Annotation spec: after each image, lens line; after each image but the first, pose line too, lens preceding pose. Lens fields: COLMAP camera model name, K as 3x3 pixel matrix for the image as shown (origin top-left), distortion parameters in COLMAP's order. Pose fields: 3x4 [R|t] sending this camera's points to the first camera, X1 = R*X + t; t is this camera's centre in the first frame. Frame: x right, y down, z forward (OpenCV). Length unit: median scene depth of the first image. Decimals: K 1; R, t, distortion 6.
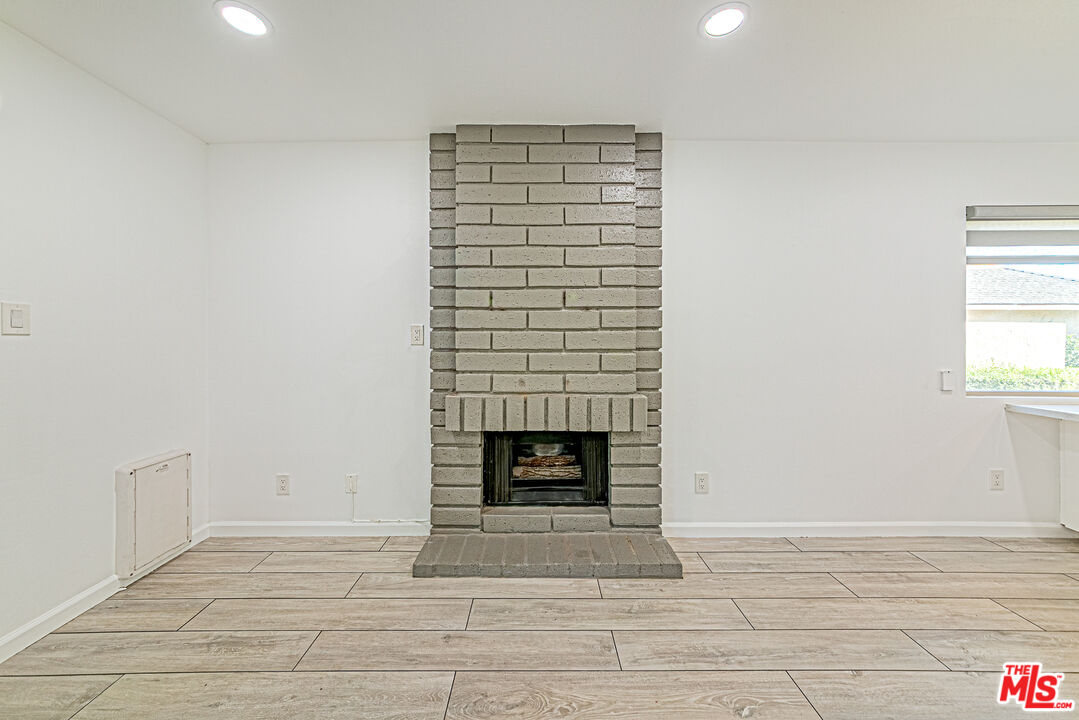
lens RADIAL K [[387.7, 0, 538.7], [0, 387.7, 343.3], [0, 0, 1]] dist [0.001088, 0.000519]
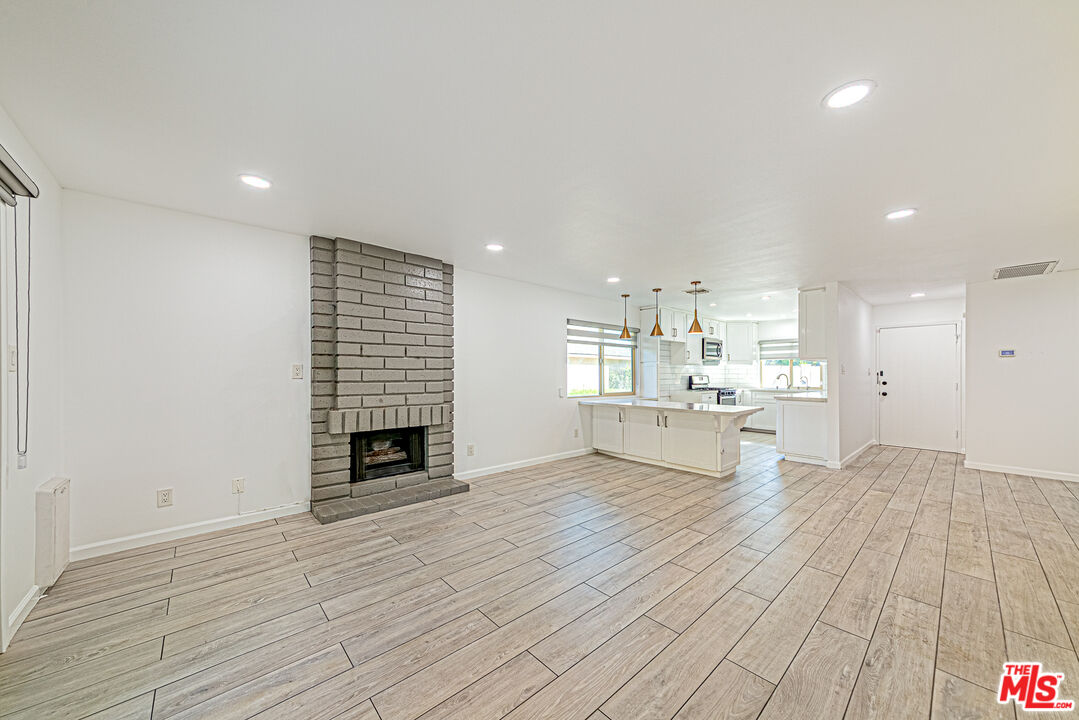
lens RADIAL K [[384.3, 0, 543.0], [0, 384.3, 366.0], [0, 0, 1]] dist [-0.001901, 0.004625]
pose [[0.739774, 0.015355, 0.672681, -0.628558], [0.003490, 0.999639, -0.026656, -0.001603], [-0.672847, 0.022067, 0.739453, -0.681120]]
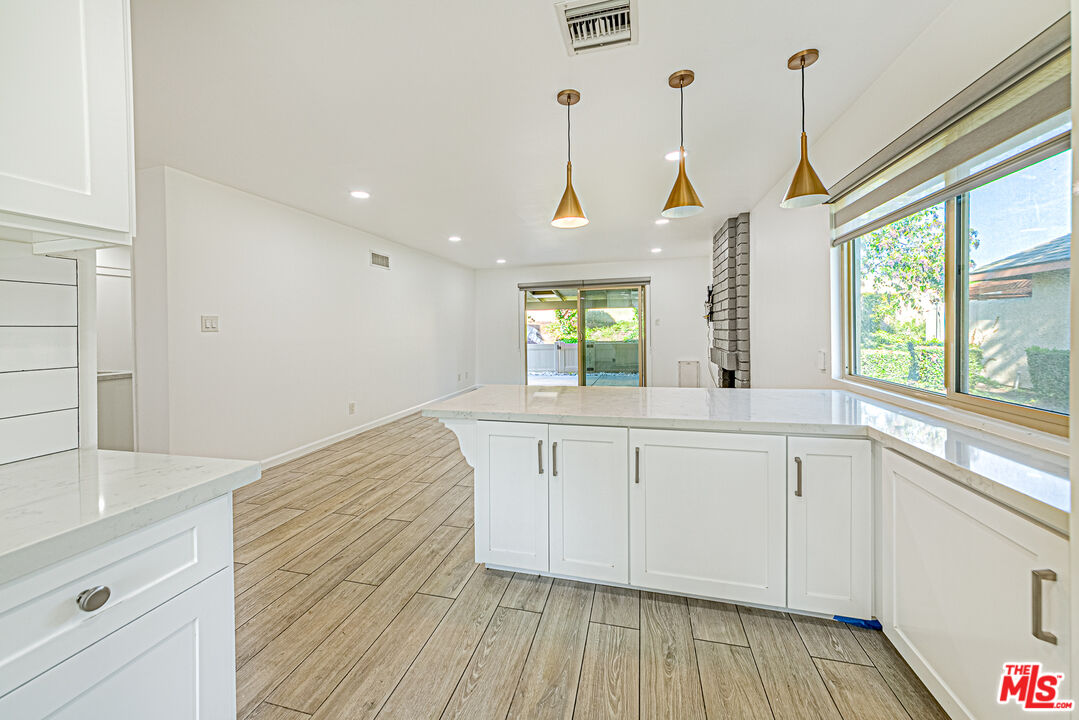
lens RADIAL K [[396.7, 0, 537.4], [0, 396.7, 329.6], [0, 0, 1]] dist [-0.000522, -0.000087]
pose [[-0.259866, 0.007691, -0.965614, 2.455830], [0.014444, 0.999887, 0.004077, -0.006172], [0.965537, -0.012888, -0.259948, 0.550416]]
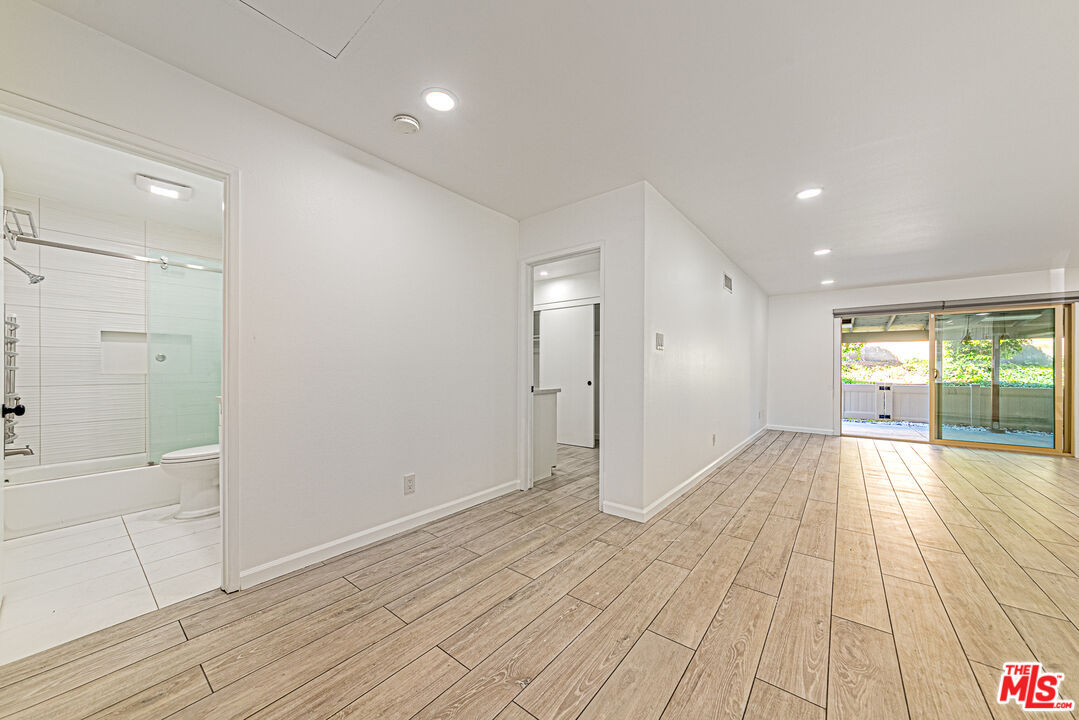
lens RADIAL K [[384.3, 0, 543.0], [0, 384.3, 366.0], [0, 0, 1]] dist [-0.001901, 0.004625]
pose [[-0.619349, -0.008731, -0.785067, 2.701717], [-0.010835, 0.999938, -0.002573, 0.052977], [0.785041, 0.006913, -0.619405, -0.423444]]
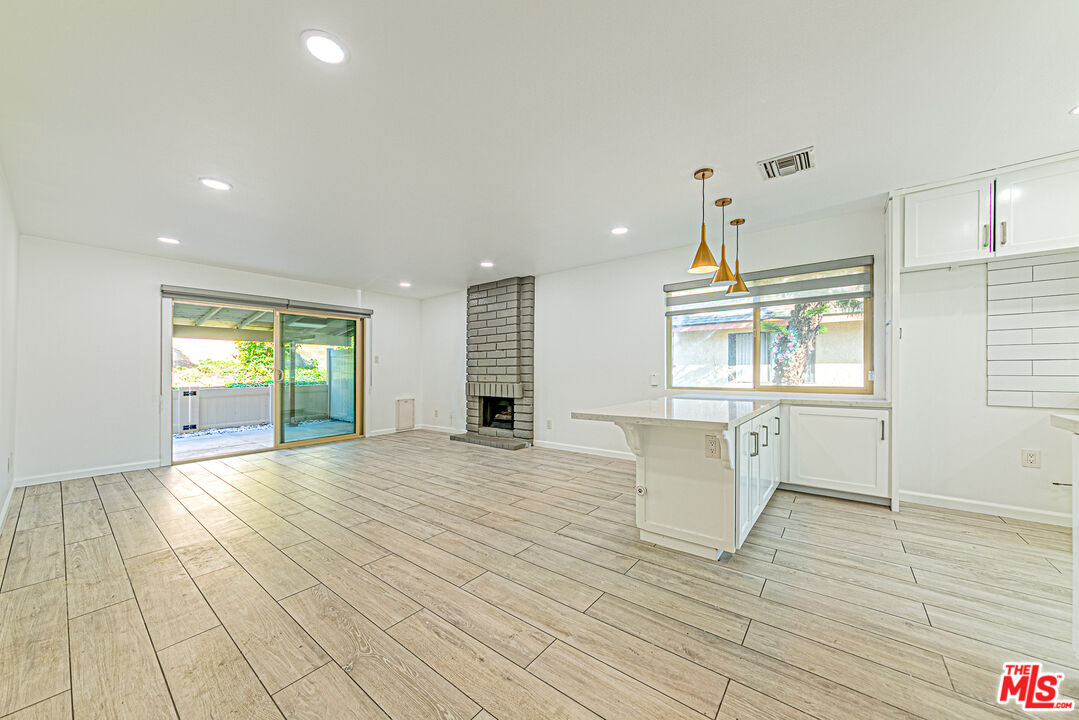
lens RADIAL K [[384.3, 0, 543.0], [0, 384.3, 366.0], [0, 0, 1]] dist [-0.001901, 0.004625]
pose [[0.783866, -0.012472, -0.620805, 1.890644], [0.003505, 0.999871, -0.015662, 0.057628], [0.620921, 0.010101, 0.783808, -0.828873]]
